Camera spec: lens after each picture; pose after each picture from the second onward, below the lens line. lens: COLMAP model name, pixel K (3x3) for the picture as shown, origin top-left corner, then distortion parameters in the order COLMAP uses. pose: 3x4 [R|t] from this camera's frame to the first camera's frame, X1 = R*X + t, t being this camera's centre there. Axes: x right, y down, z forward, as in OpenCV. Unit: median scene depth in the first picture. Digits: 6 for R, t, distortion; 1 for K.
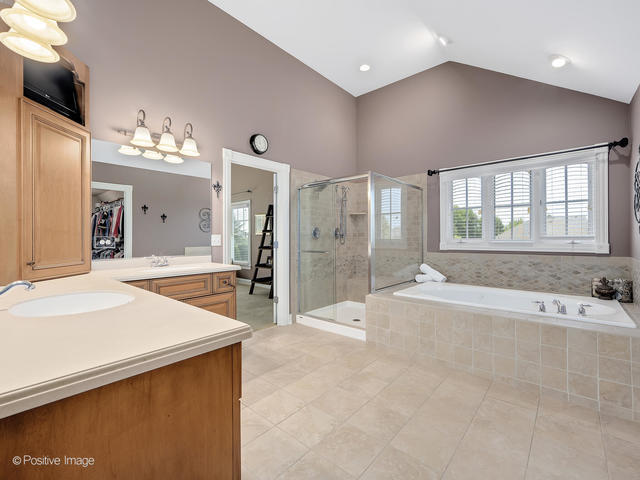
lens RADIAL K [[283.8, 0, 320.2], [0, 283.8, 240.0], [0, 0, 1]] dist [-0.004932, -0.000248]
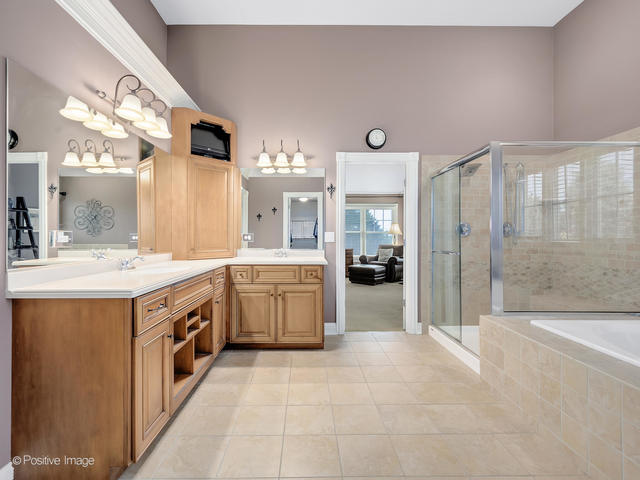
lens RADIAL K [[305.4, 0, 318.7], [0, 305.4, 234.2], [0, 0, 1]] dist [0.004705, 0.001297]
pose [[0.664187, 0.003048, -0.747561, 0.517496], [-0.009845, 0.999941, -0.004669, -0.004441], [0.747502, 0.010461, 0.664177, 0.187885]]
